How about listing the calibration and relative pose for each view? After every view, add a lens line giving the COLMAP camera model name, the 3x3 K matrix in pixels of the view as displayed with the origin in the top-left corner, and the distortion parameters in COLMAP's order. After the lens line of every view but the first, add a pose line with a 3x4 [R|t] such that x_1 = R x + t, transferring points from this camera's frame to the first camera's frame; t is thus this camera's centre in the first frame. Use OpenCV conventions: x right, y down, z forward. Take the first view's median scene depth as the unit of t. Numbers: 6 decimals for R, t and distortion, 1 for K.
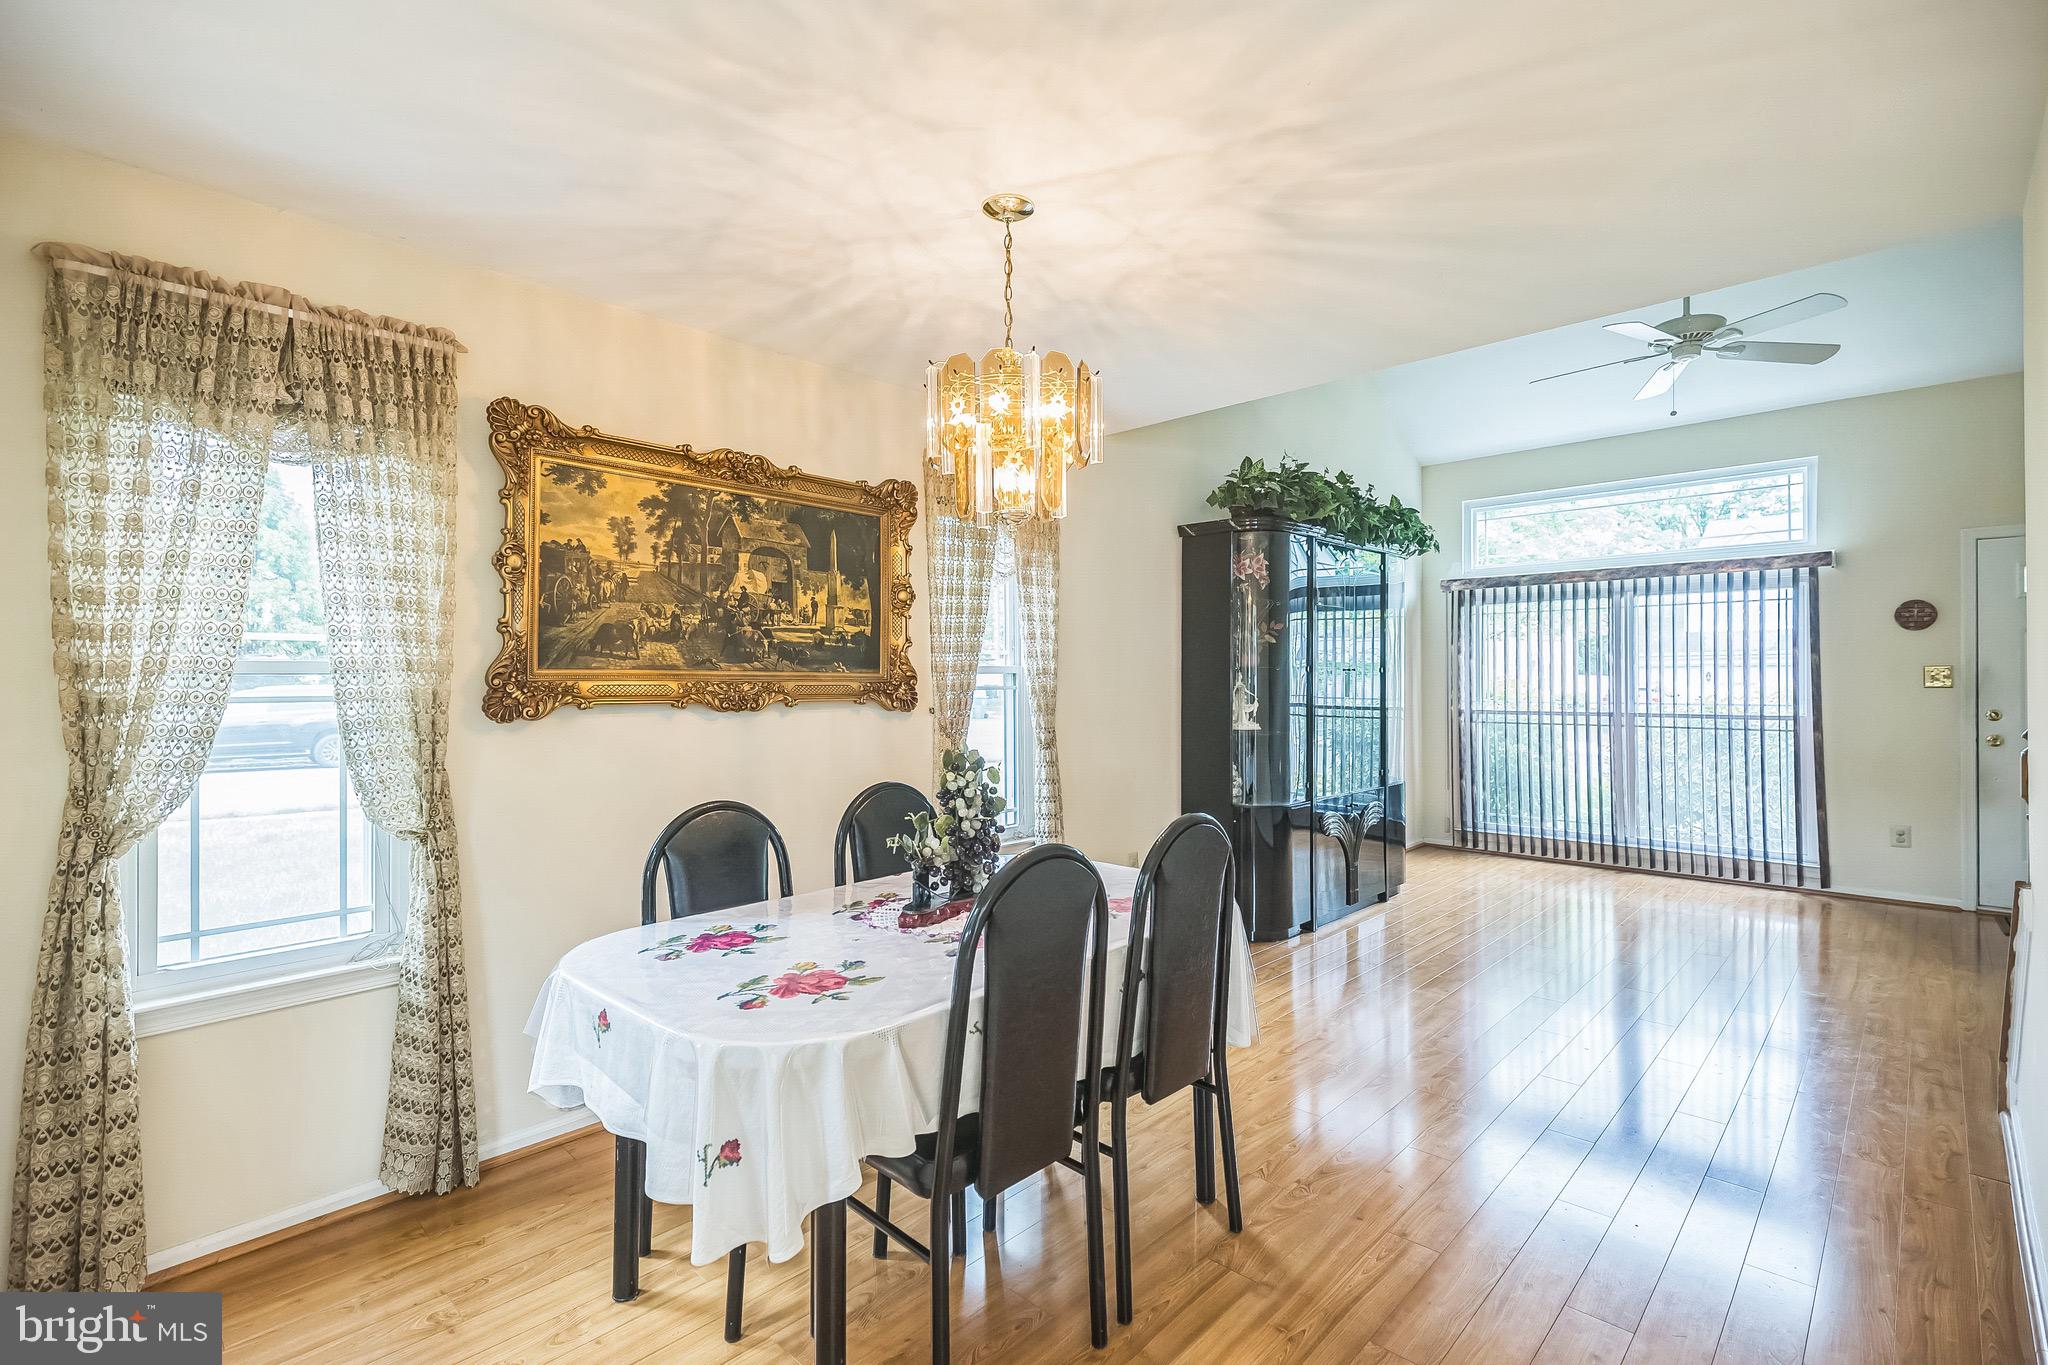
lens RADIAL K [[943.6, 0, 1025.7], [0, 943.6, 675.1], [0, 0, 1]] dist [0.002533, -0.000904]
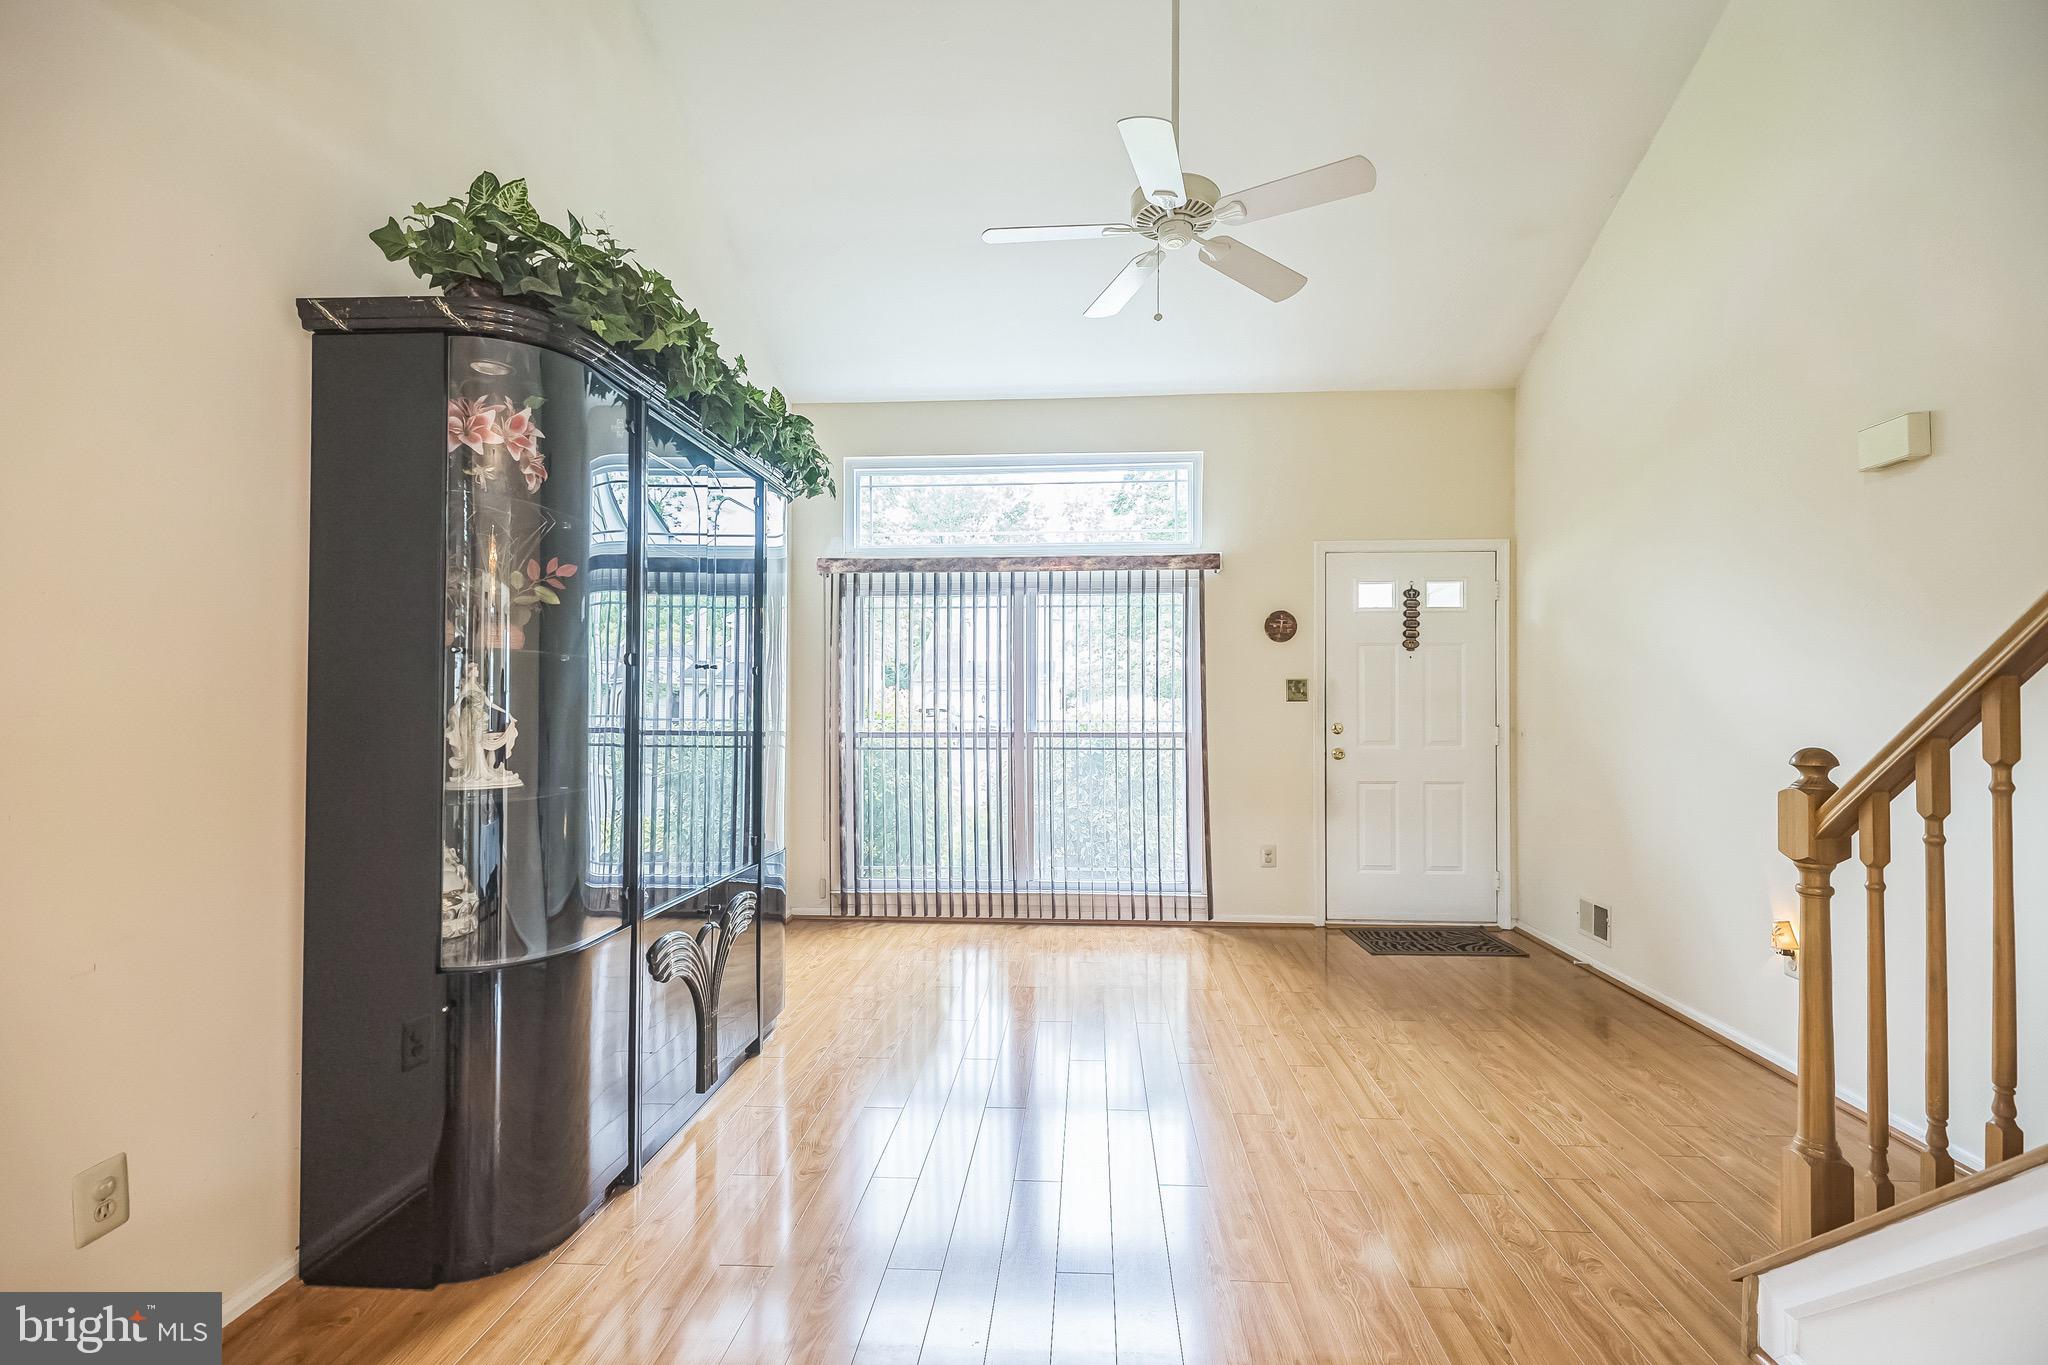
lens RADIAL K [[943.6, 0, 1029.1], [0, 943.6, 688.2], [0, 0, 1]] dist [0.002533, -0.000904]
pose [[0.772242, 0.009574, 0.635256, 0.117052], [-0.002839, 0.999928, -0.011619, 0.011199], [-0.635322, 0.007169, 0.772214, 0.384575]]
